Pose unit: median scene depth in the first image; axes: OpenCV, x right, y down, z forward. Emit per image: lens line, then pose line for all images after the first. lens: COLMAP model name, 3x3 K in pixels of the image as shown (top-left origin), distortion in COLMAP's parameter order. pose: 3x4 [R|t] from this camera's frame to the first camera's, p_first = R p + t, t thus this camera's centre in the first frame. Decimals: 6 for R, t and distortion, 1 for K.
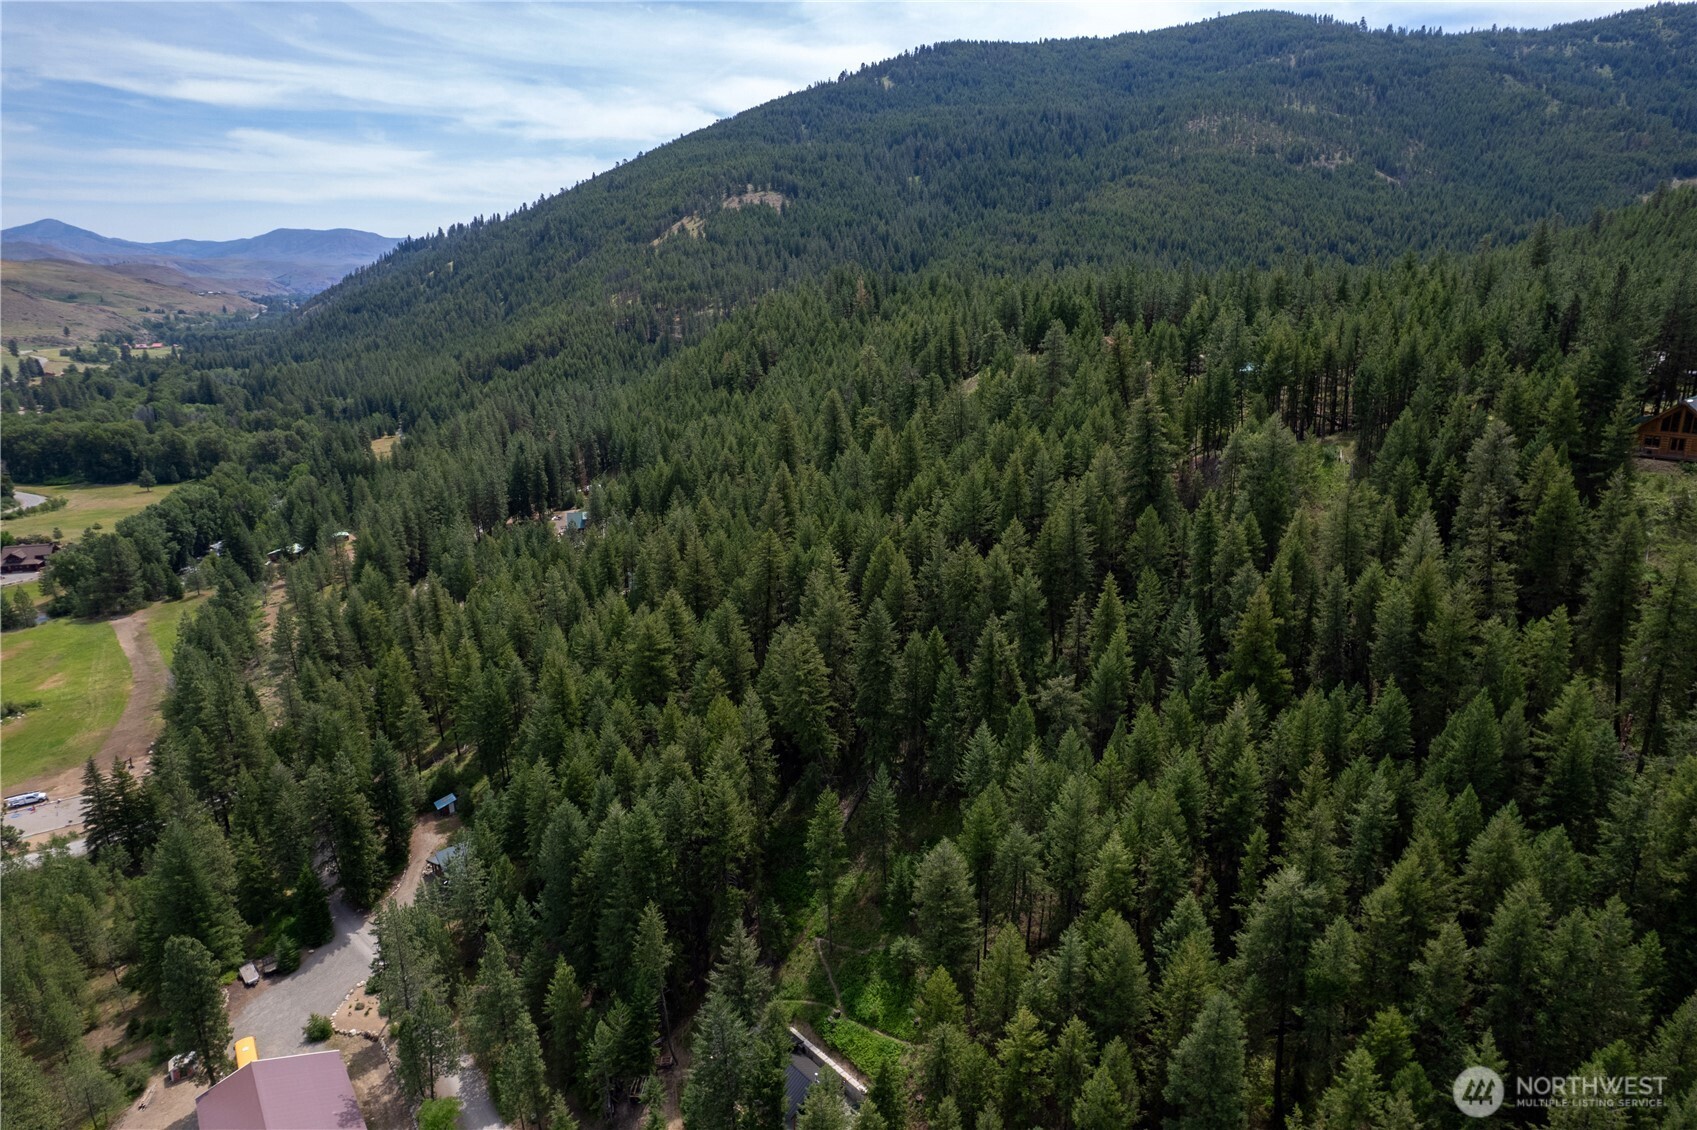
lens RADIAL K [[1087.5, 0, 849.6], [0, 1087.5, 563.2], [0, 0, 1]] dist [-0.080833, 0.071432]
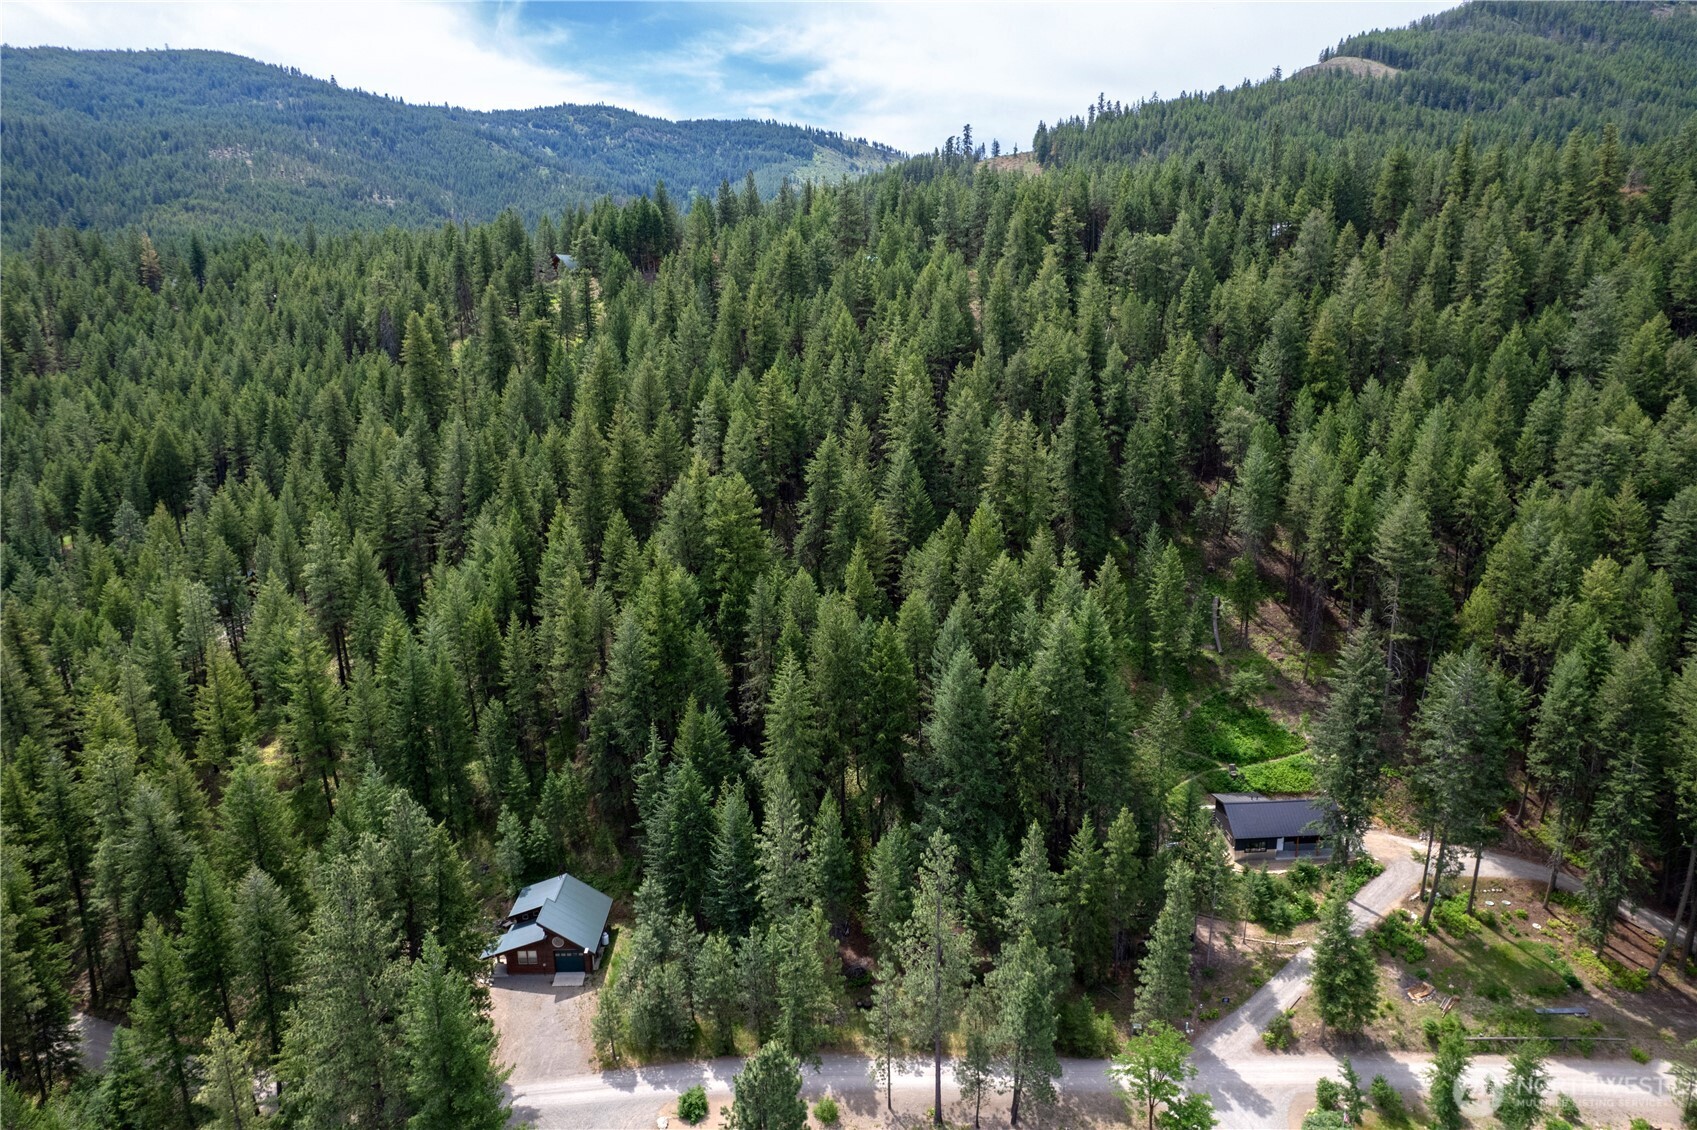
lens RADIAL K [[1087.5, 0, 845.4], [0, 1087.5, 563.8], [0, 0, 1]] dist [-0.080833, 0.071432]
pose [[0.620405, -0.177333, 0.763970, -0.158308], [0.227029, 0.973004, 0.041488, 0.020948], [-0.750703, 0.147704, 0.643916, 0.104297]]
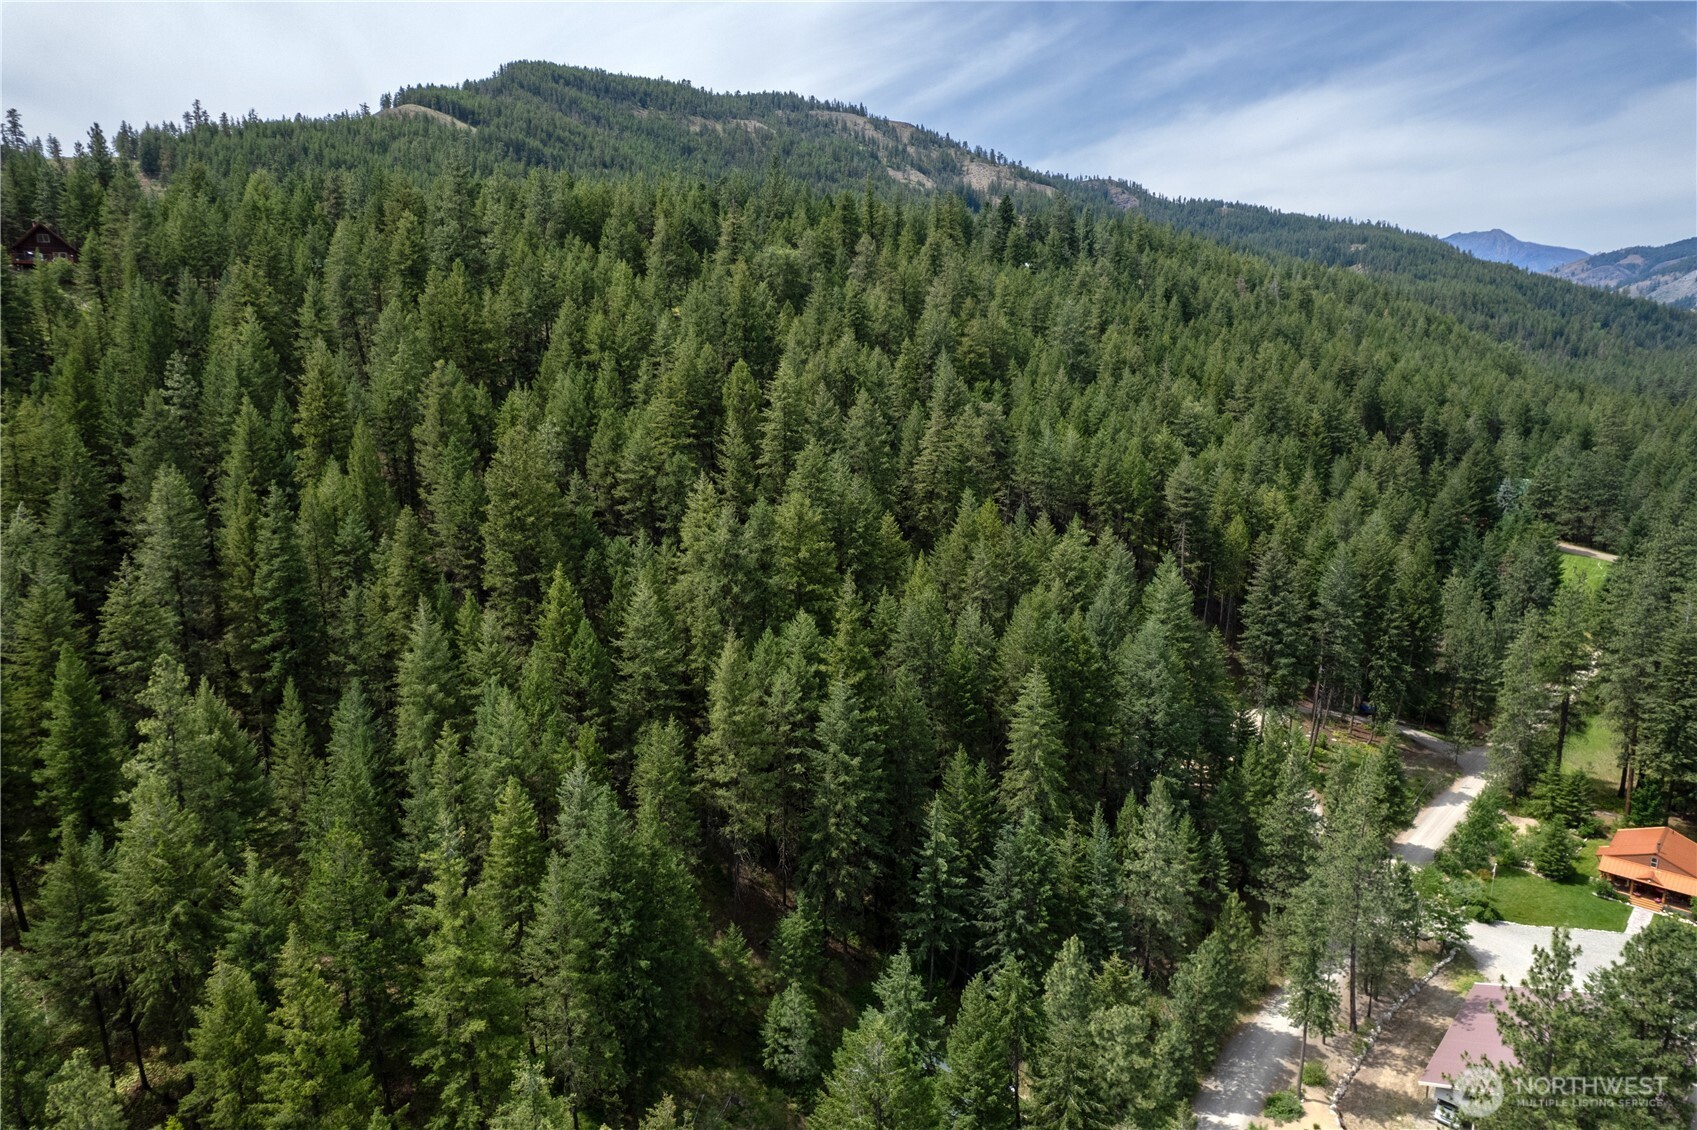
lens RADIAL K [[1087.5, 0, 844.1], [0, 1087.5, 565.9], [0, 0, 1]] dist [-0.080833, 0.071432]
pose [[-0.213169, -0.181726, 0.959966, -0.173119], [0.284904, 0.928284, 0.238994, -0.012829], [-0.934553, 0.324444, -0.146107, 0.243020]]
